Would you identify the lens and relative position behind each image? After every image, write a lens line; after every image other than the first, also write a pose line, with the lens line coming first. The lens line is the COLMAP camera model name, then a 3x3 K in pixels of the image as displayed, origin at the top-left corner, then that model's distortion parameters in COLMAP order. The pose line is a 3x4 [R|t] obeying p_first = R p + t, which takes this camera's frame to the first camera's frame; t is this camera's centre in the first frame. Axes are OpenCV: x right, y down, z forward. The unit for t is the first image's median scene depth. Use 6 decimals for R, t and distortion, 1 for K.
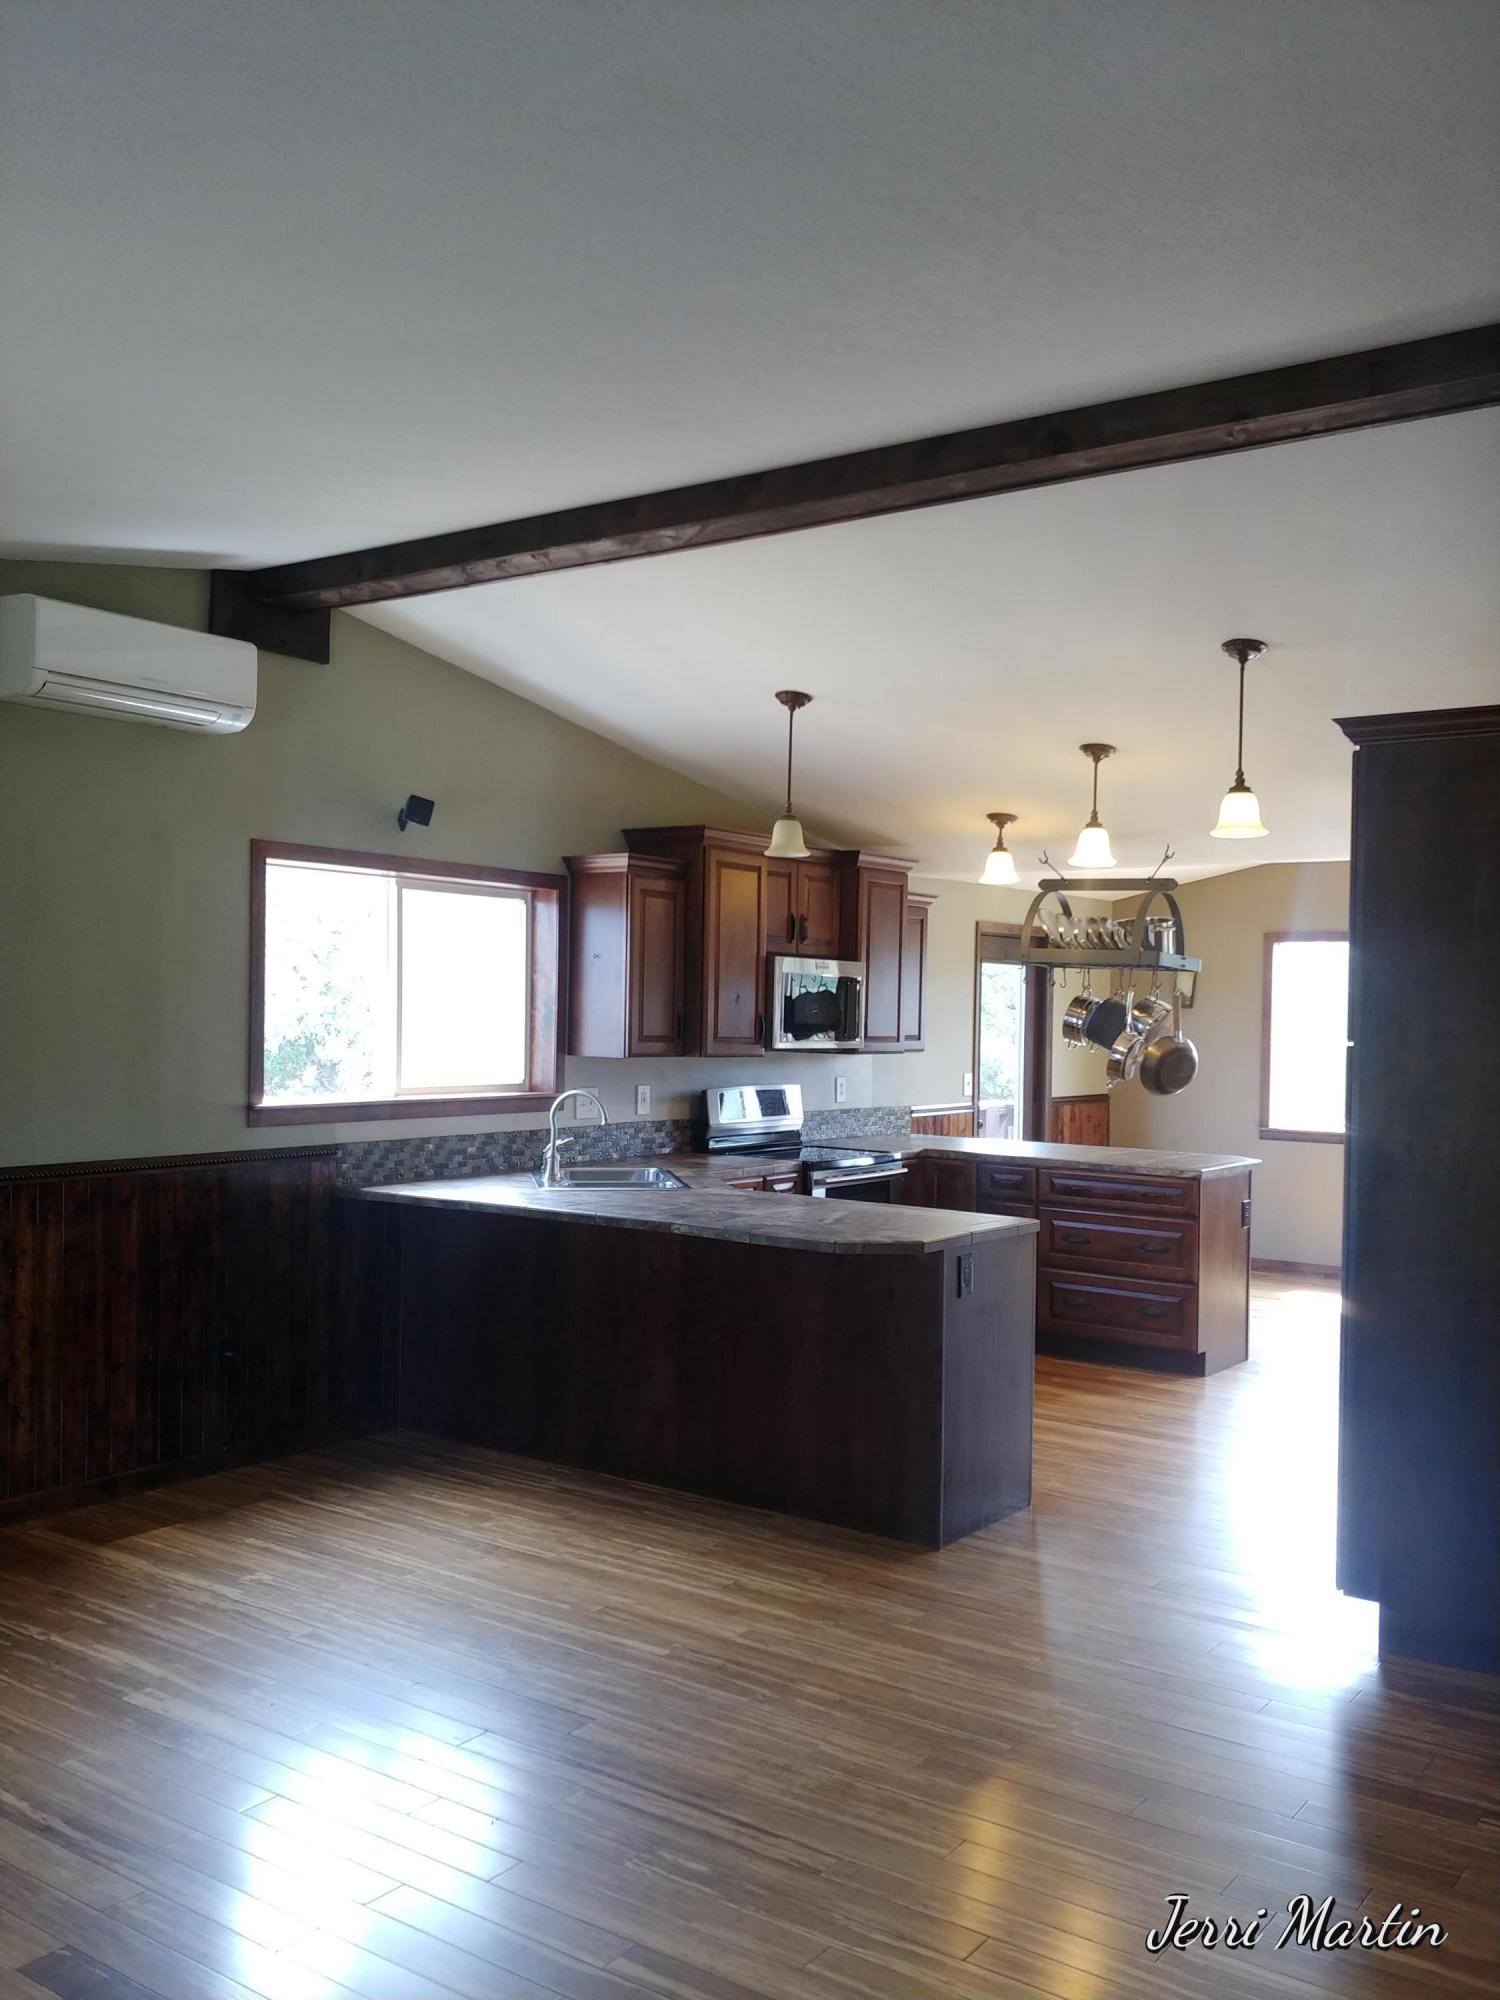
lens RADIAL K [[1765.4, 0, 749.0], [0, 1765.4, 1003.1], [0, 0, 1]] dist [0.048775, -0.060234]
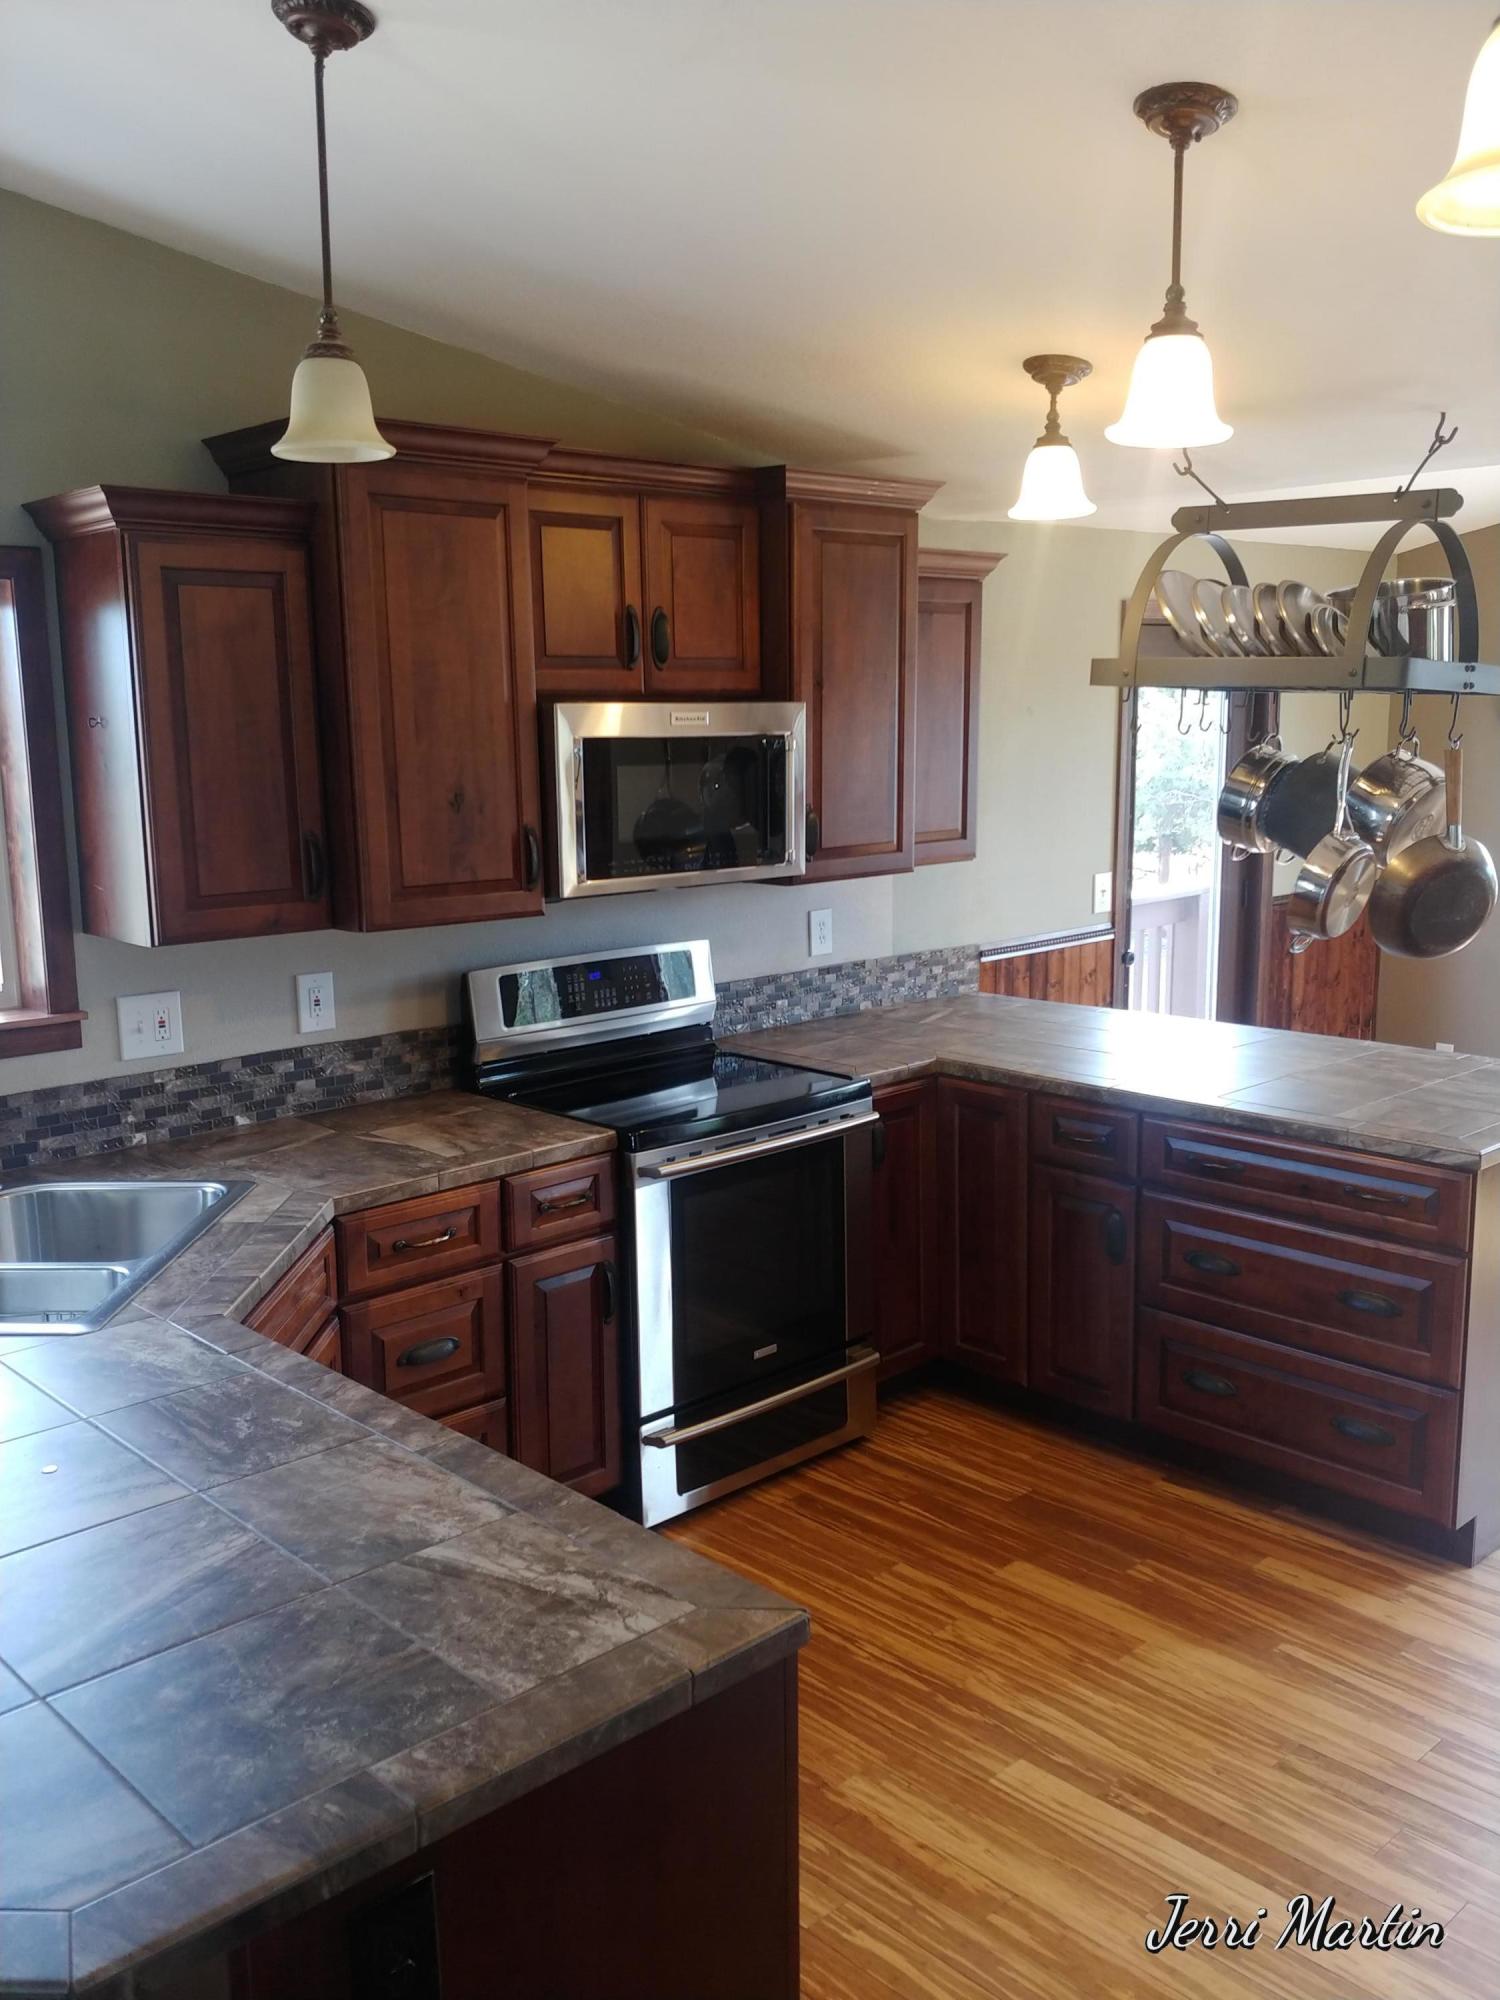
lens RADIAL K [[1765.4, 0, 782.2], [0, 1765.4, 1042.6], [0, 0, 1]] dist [0.048775, -0.060234]
pose [[0.983463, 0.000301, -0.181107, 0.153170], [0.034813, 0.981036, 0.190675, -0.023996], [0.177730, -0.193827, 0.964802, 0.505803]]
